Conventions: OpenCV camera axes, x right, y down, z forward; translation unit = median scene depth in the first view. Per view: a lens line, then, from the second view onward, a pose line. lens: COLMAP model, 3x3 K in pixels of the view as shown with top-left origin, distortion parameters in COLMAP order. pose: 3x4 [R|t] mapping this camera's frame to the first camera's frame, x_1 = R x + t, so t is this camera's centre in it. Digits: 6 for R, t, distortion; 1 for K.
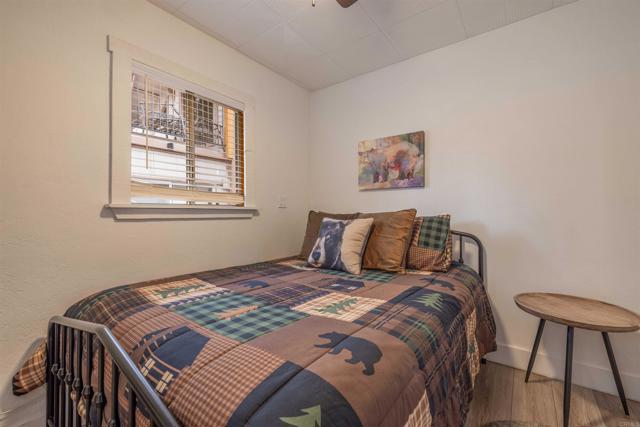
lens RADIAL K [[276.3, 0, 316.1], [0, 276.3, 209.7], [0, 0, 1]] dist [-0.001608, -0.000111]
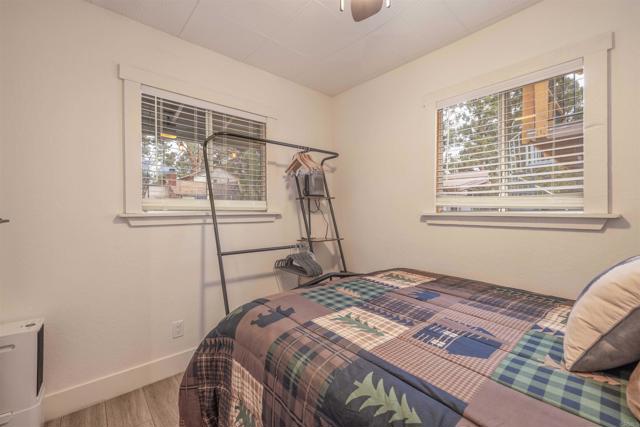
lens RADIAL K [[276.3, 0, 316.1], [0, 276.3, 209.7], [0, 0, 1]] dist [-0.001608, -0.000111]
pose [[-0.229570, -0.005212, -0.973278, 1.080625], [0.011953, 0.999895, -0.008174, -0.044661], [0.973219, -0.013510, -0.229483, 1.112571]]
